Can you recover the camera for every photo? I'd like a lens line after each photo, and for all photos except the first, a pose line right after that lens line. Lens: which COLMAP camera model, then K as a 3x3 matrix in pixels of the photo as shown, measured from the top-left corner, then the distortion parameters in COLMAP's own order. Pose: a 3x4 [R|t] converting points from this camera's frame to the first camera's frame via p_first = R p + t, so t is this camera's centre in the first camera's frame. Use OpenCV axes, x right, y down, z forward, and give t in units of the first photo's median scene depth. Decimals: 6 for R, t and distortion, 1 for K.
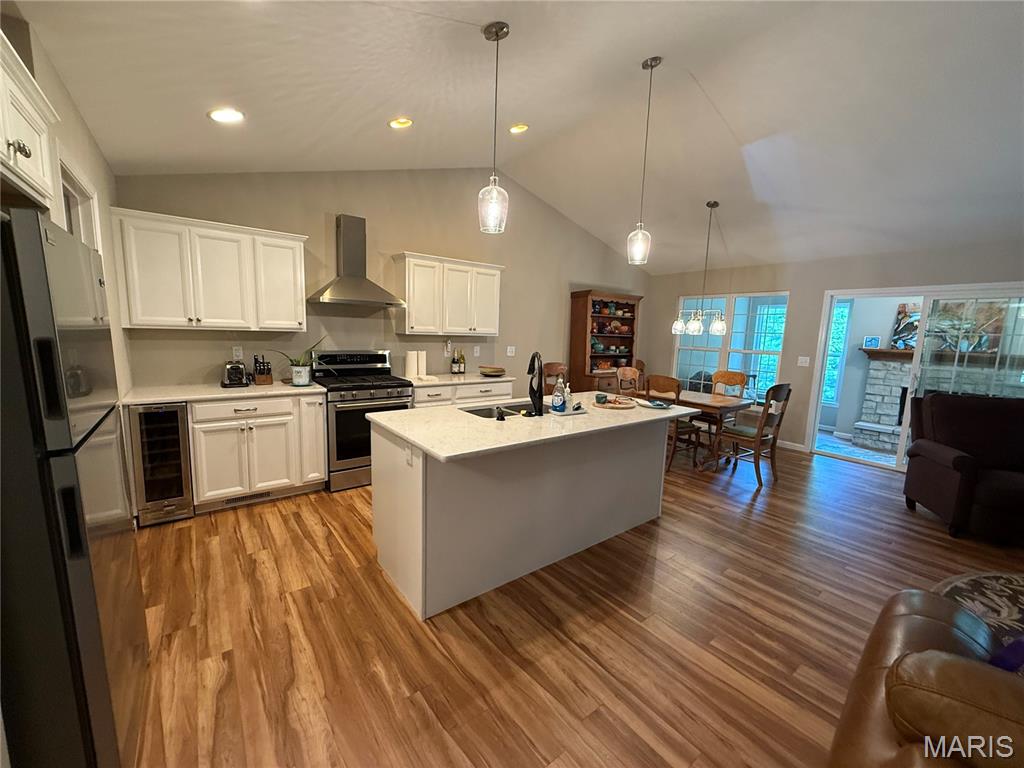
lens RADIAL K [[409.1, 0, 511.9], [0, 409.1, 385.7], [0, 0, 1]] dist [0.000946, -0.000509]
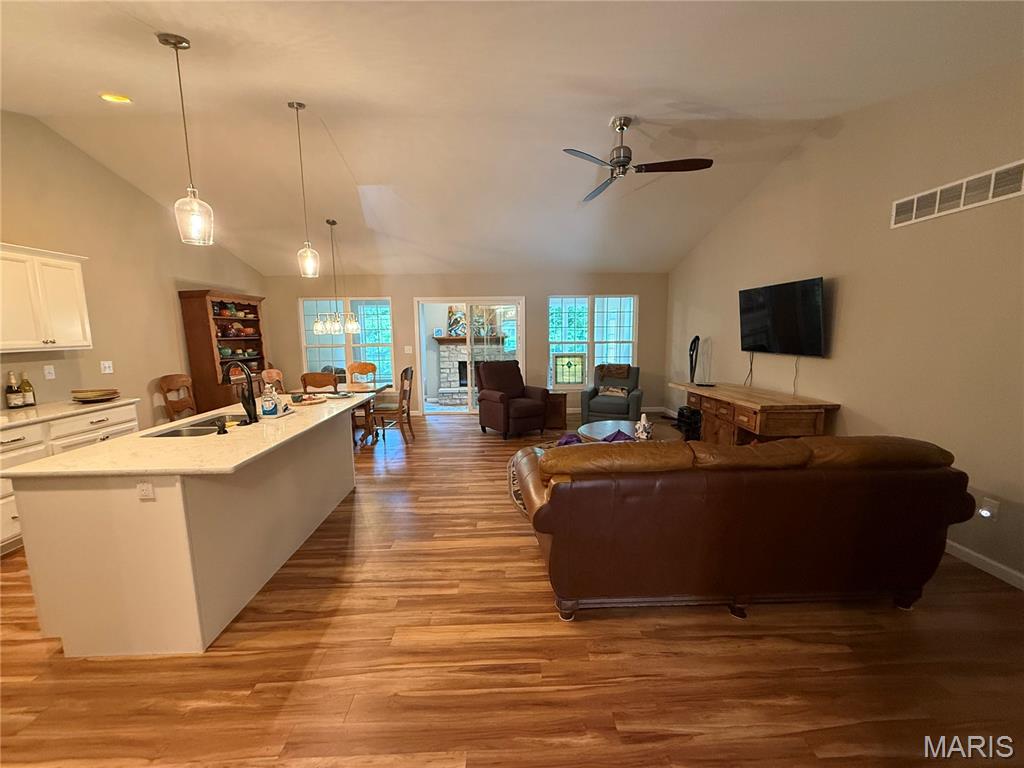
lens RADIAL K [[409.1, 0, 512.8], [0, 409.1, 385.5], [0, 0, 1]] dist [0.000946, -0.000509]
pose [[0.583726, -0.149851, 0.798003, -0.203450], [0.140370, 0.986648, 0.082597, -0.007004], [-0.799725, 0.063802, 0.596966, -0.080231]]
